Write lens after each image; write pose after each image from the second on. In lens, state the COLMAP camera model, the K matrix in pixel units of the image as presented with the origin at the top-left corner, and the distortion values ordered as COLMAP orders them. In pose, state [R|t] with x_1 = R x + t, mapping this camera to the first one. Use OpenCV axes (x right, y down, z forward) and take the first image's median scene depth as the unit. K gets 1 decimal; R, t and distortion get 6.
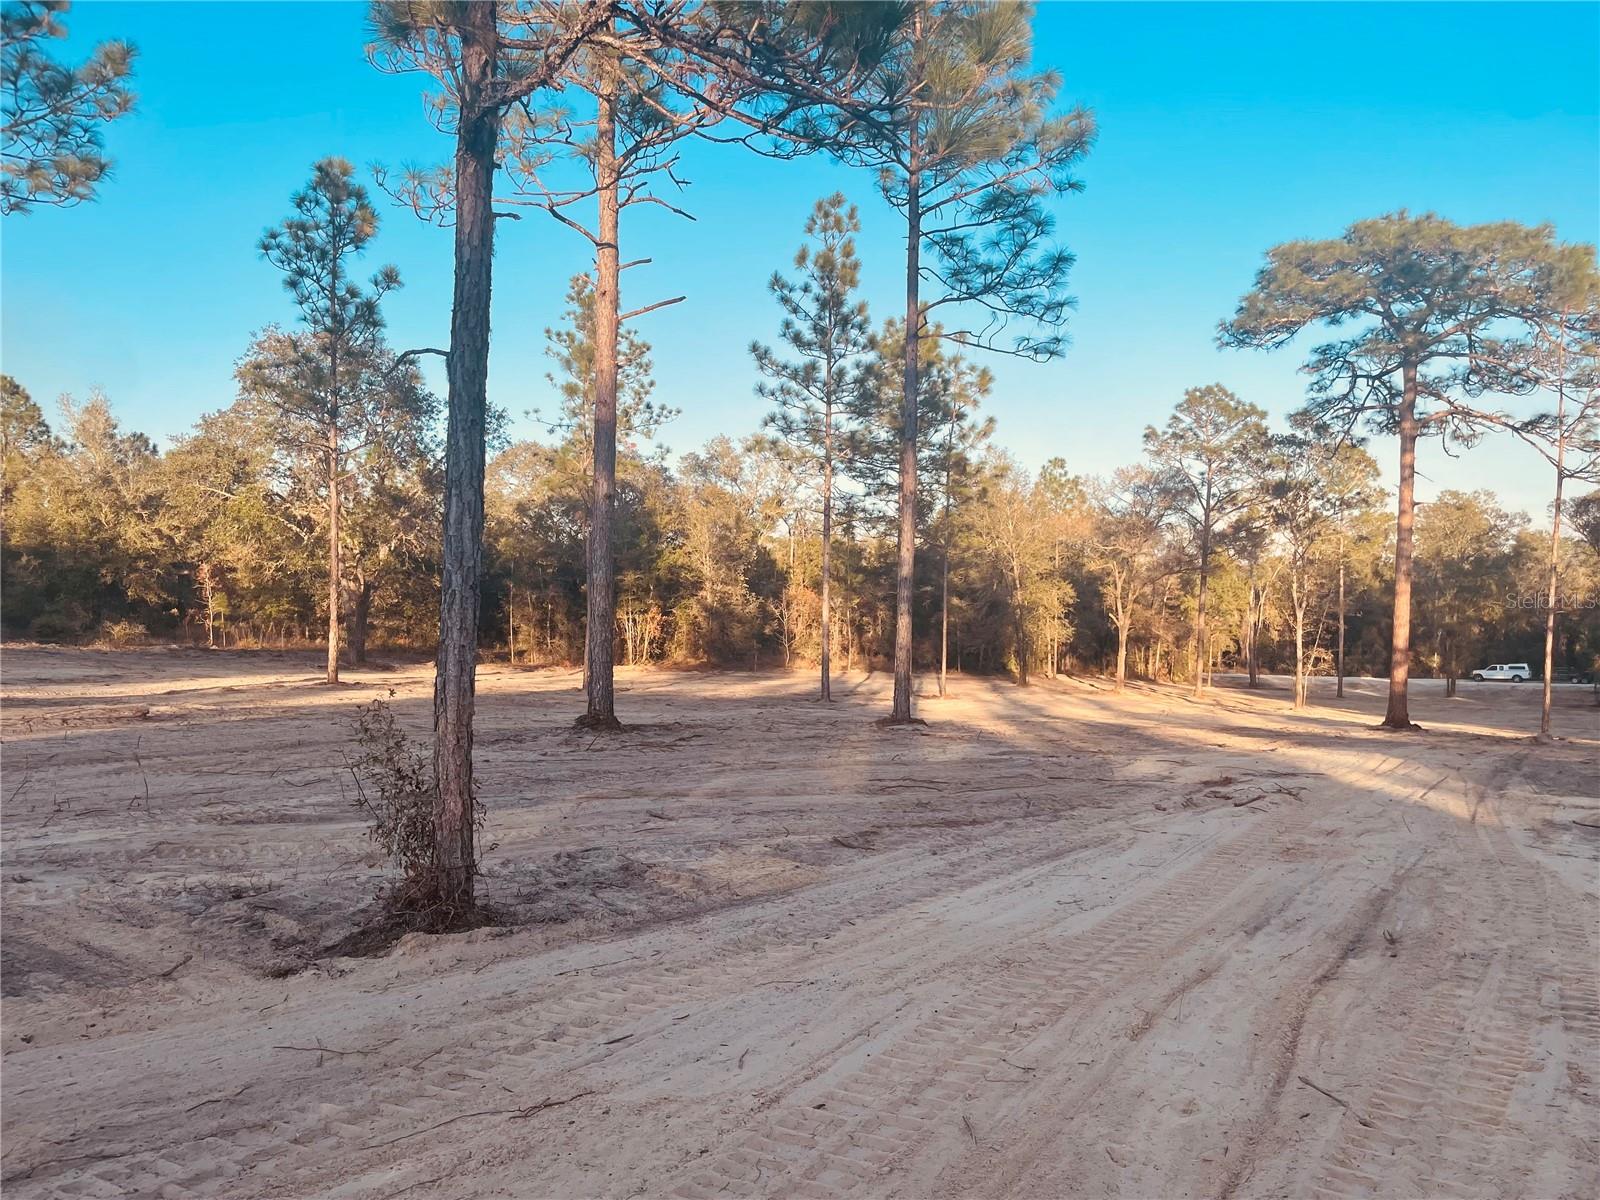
lens RADIAL K [[1230.9, 0, 807.3], [0, 1230.9, 606.8], [0, 0, 1]] dist [0.105599, -0.151016]
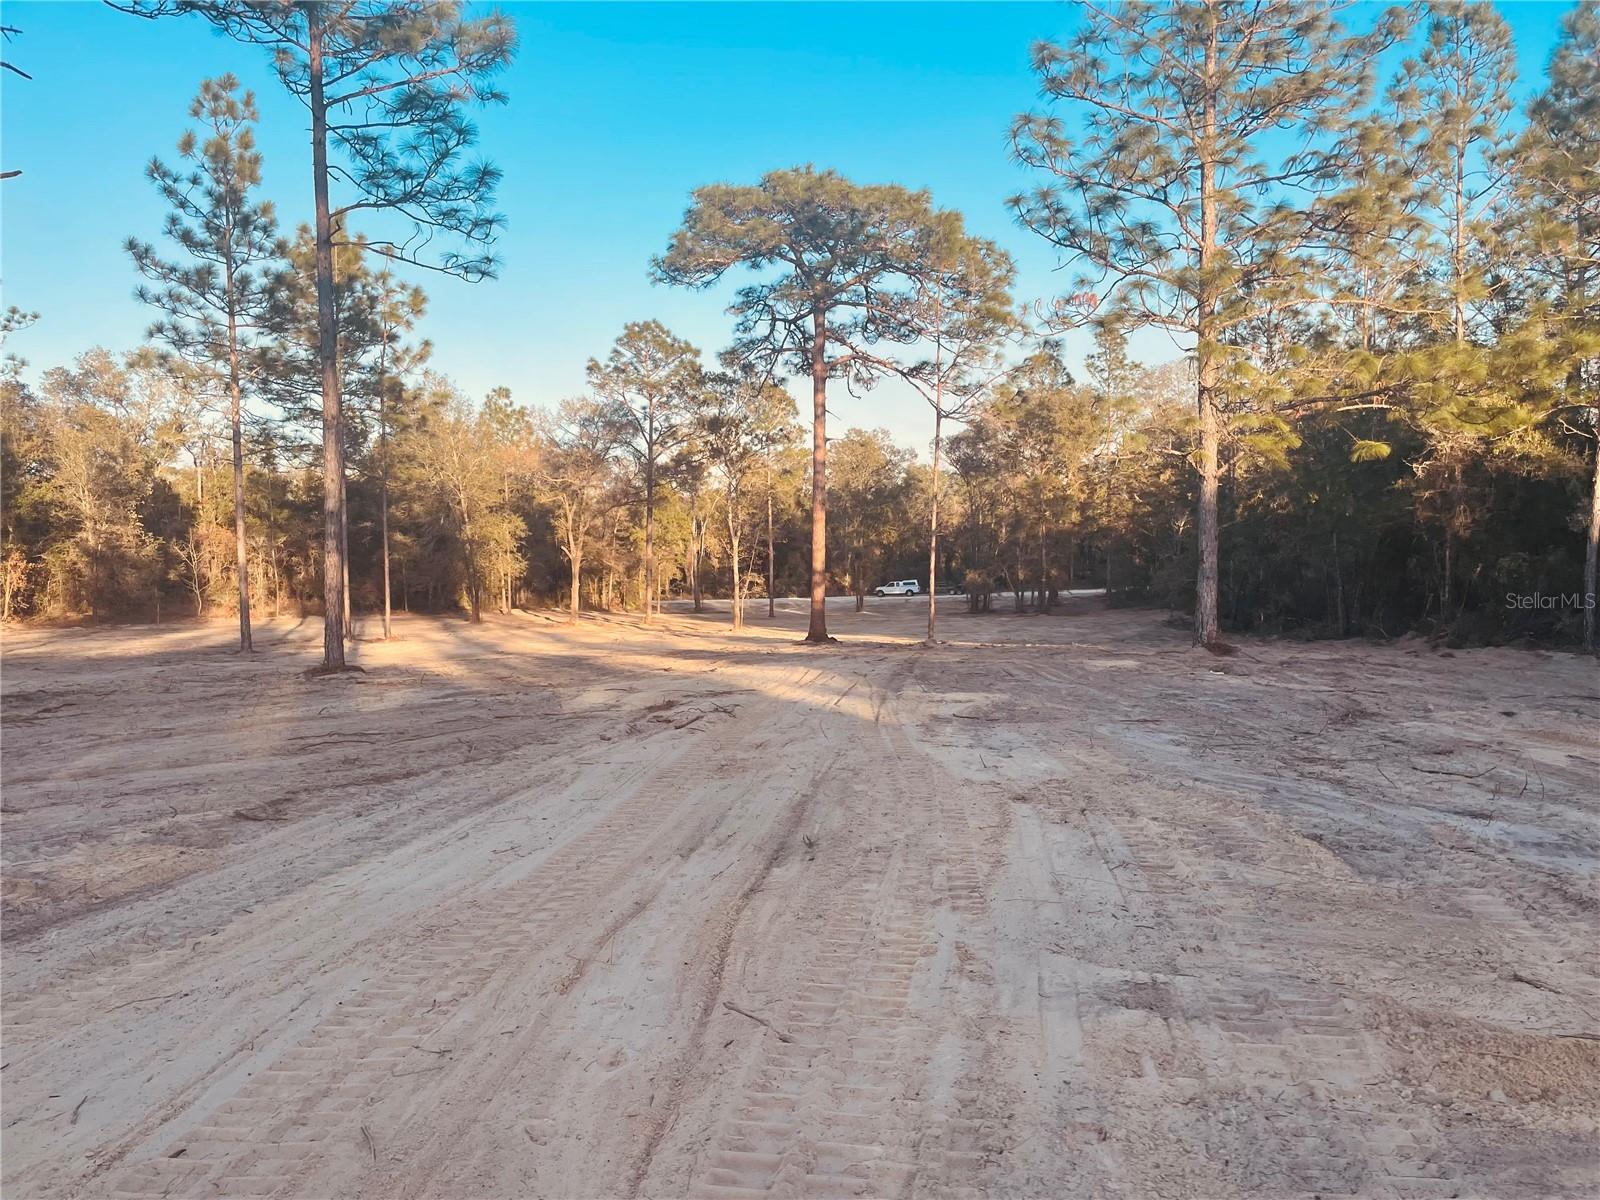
lens RADIAL K [[1230.9, 0, 807.3], [0, 1230.9, 606.8], [0, 0, 1]] dist [0.105599, -0.151016]
pose [[0.907216, -0.048279, 0.417886, 0.006516], [0.025807, 0.997909, 0.059264, 0.000481], [-0.419873, -0.042981, 0.906565, 0.010659]]
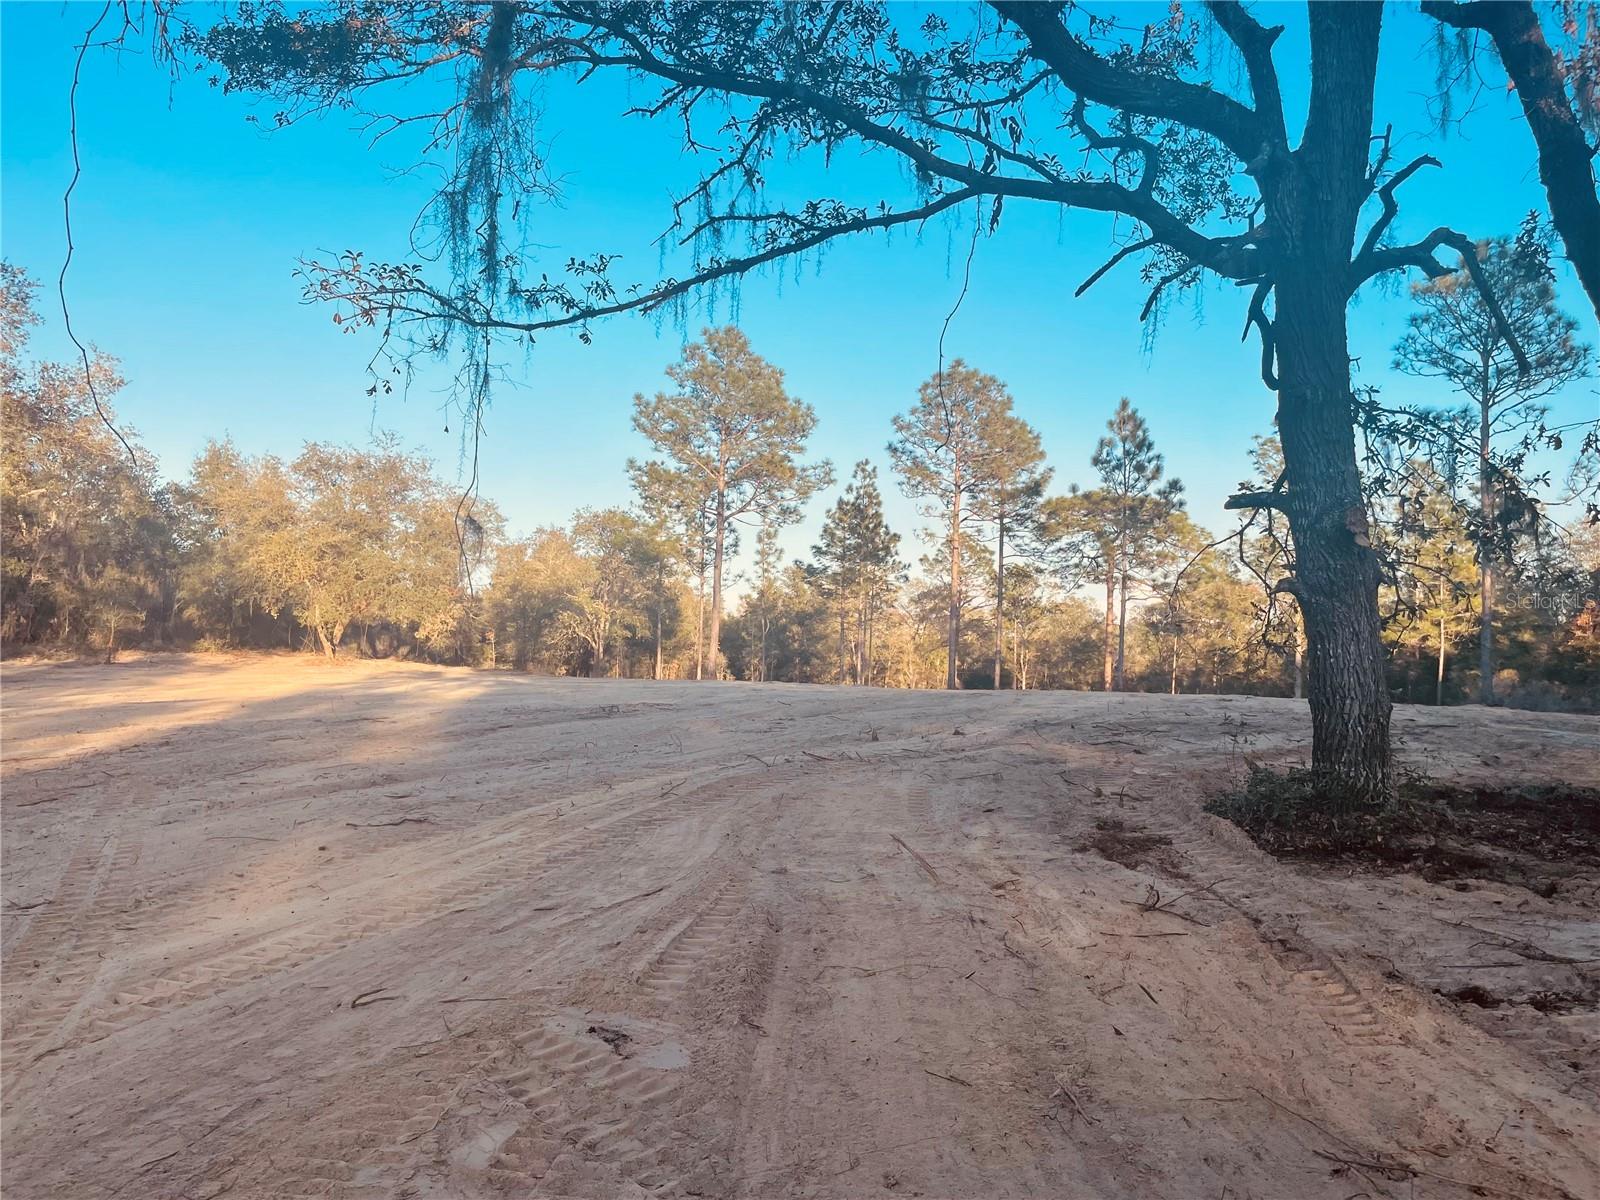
lens RADIAL K [[1230.9, 0, 807.3], [0, 1230.9, 606.8], [0, 0, 1]] dist [0.105599, -0.151016]
pose [[0.948424, 0.031402, 0.315445, -0.686666], [-0.014368, 0.998317, -0.056182, 0.020990], [-0.316678, 0.048752, 0.947279, -0.847381]]
